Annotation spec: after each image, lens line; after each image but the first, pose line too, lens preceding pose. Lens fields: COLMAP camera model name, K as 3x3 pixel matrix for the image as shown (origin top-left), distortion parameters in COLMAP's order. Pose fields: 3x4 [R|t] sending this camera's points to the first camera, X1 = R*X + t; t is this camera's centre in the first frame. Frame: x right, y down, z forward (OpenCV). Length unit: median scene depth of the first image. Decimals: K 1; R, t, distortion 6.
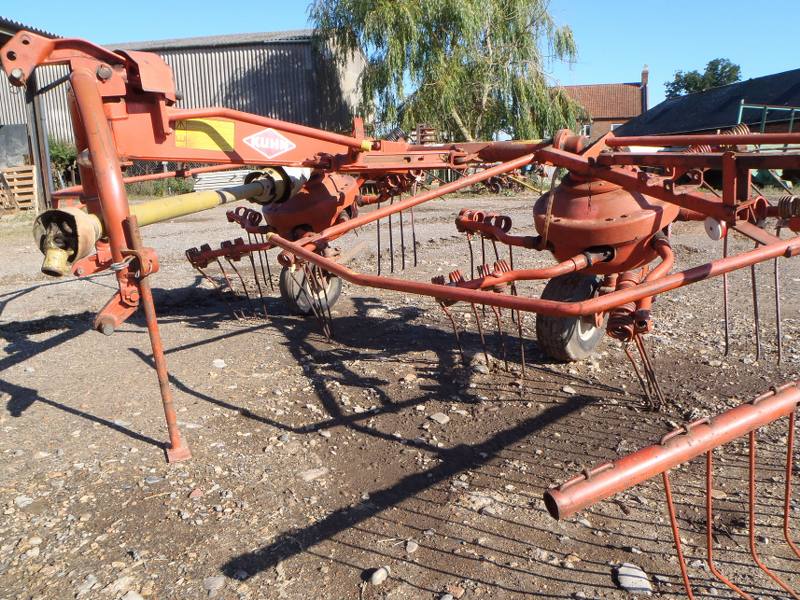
lens RADIAL K [[661.3, 0, 397.7], [0, 661.3, 300.7], [0, 0, 1]] dist [-0.044234, 0.020820]
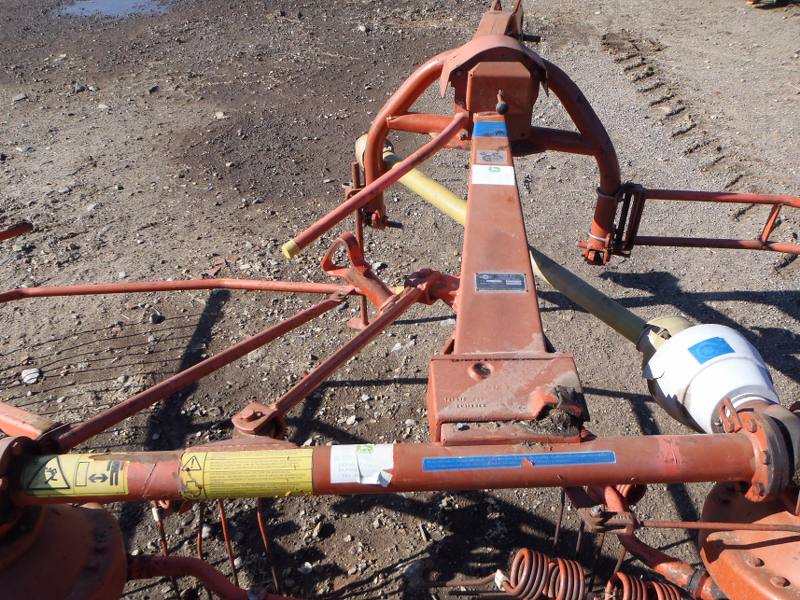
lens RADIAL K [[661.3, 0, 397.7], [0, 661.3, 300.7], [0, 0, 1]] dist [-0.044234, 0.020820]
pose [[-0.740902, 0.438781, -0.508463, 0.237423], [-0.121876, 0.656669, 0.744266, -0.686258], [0.660462, 0.613398, -0.433051, 1.312564]]
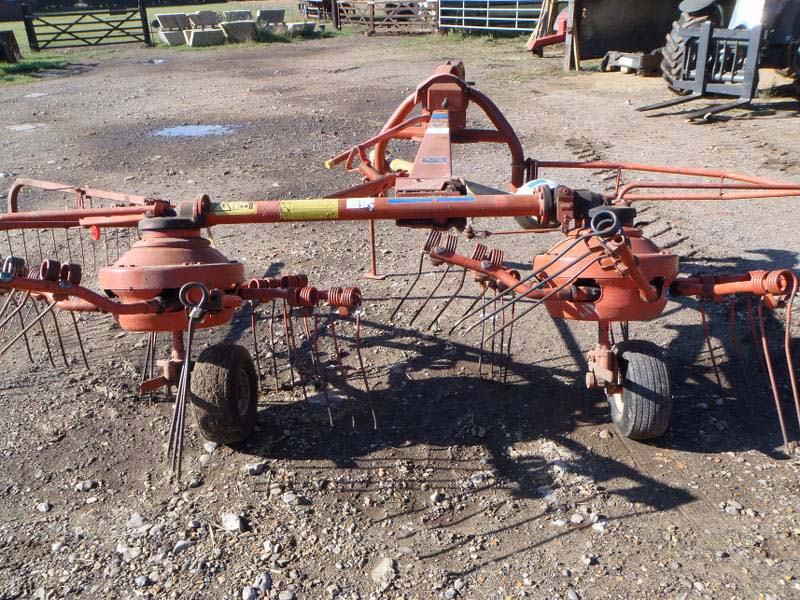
lens RADIAL K [[670.9, 0, 396.8], [0, 670.9, 296.7], [0, 0, 1]] dist [-0.055381, 0.021711]
pose [[-0.766397, 0.302827, -0.566509, 0.659649], [-0.096359, 0.817732, 0.567477, -0.743880], [0.635099, 0.489500, -0.597527, 1.890792]]
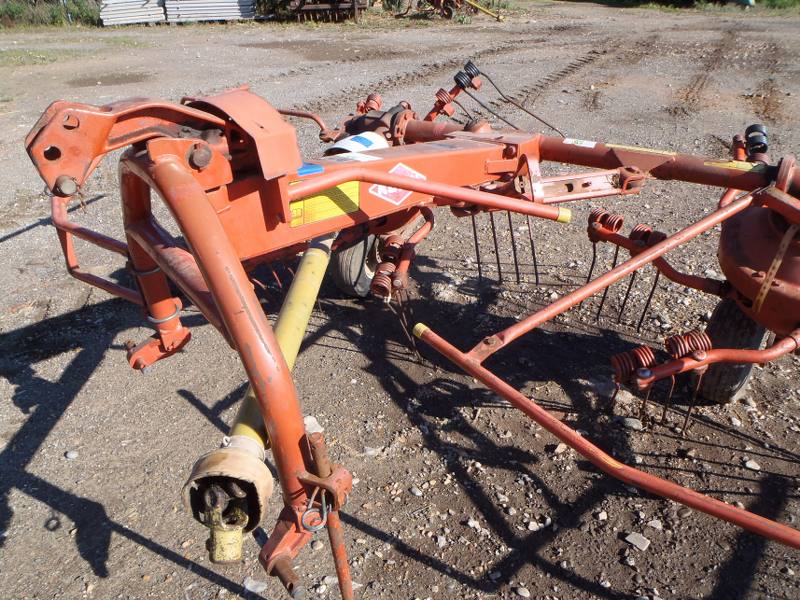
lens RADIAL K [[661.3, 0, 397.7], [0, 661.3, 300.7], [0, 0, 1]] dist [-0.044234, 0.020820]
pose [[0.992539, -0.056442, 0.108076, -0.286039], [0.023711, 0.958831, 0.282985, -0.328372], [-0.119599, -0.278311, 0.953016, 0.293310]]
